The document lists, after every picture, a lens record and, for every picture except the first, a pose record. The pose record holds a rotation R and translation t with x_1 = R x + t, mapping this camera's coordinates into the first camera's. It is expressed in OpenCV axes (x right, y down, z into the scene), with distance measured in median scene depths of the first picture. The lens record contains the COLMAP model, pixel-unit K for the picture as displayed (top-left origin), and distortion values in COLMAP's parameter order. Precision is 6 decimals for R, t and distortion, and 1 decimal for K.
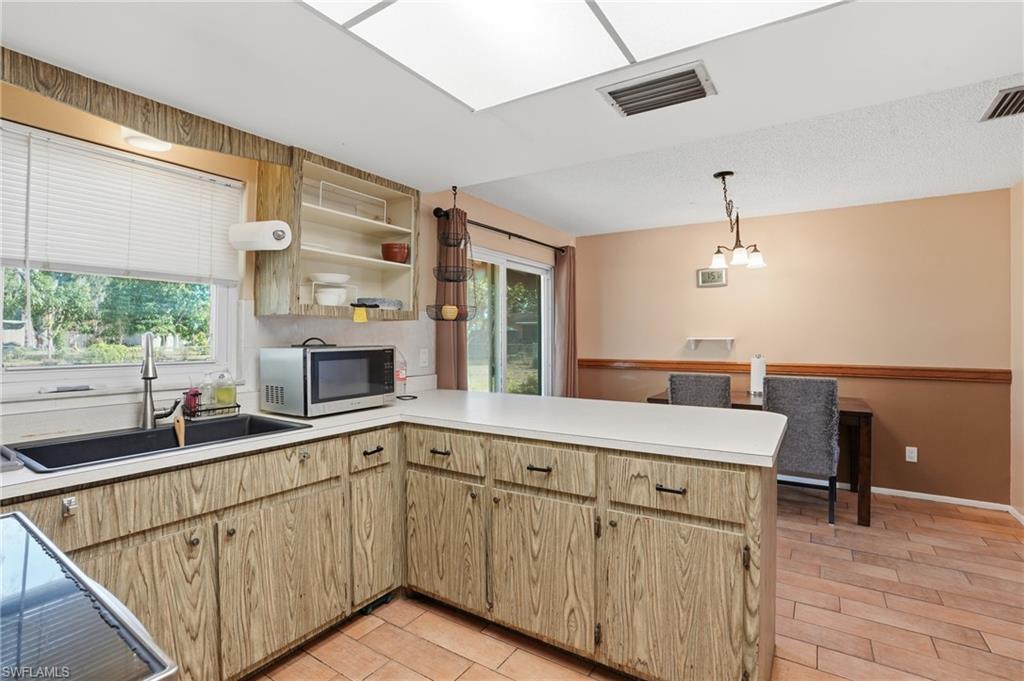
lens RADIAL K [[480.5, 0, 508.5], [0, 480.5, 341.7], [0, 0, 1]] dist [-0.047200, 0.007132]
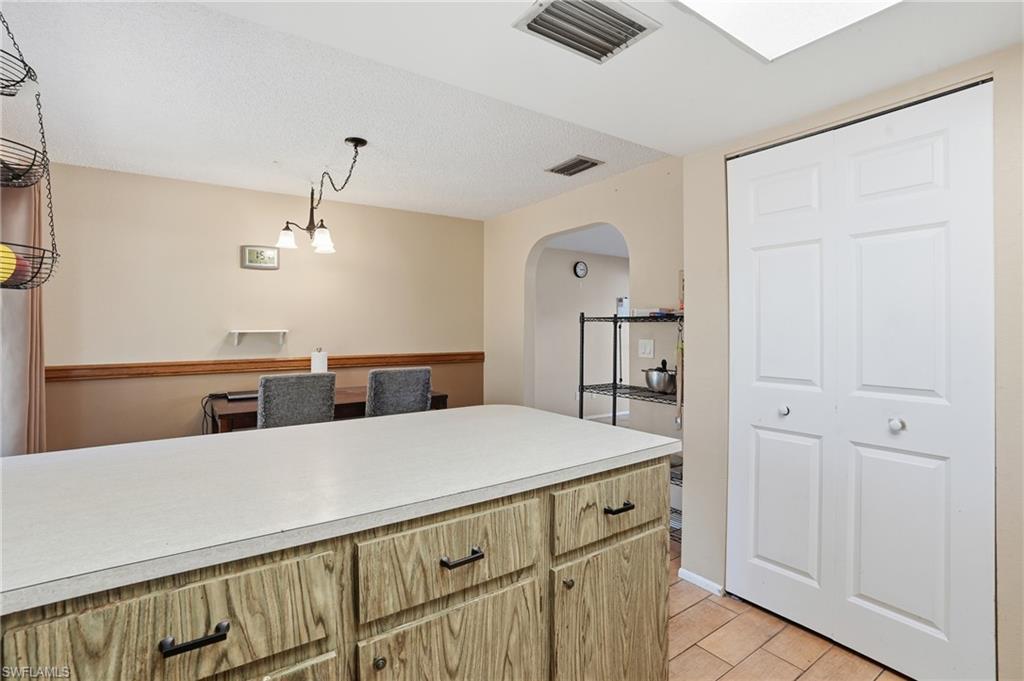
lens RADIAL K [[480.5, 0, 509.5], [0, 480.5, 331.9], [0, 0, 1]] dist [-0.047200, 0.007132]
pose [[0.379711, -0.008383, 0.925067, -0.422189], [0.012879, 0.999910, 0.003775, -0.006289], [-0.925016, 0.010481, 0.379784, 0.706596]]
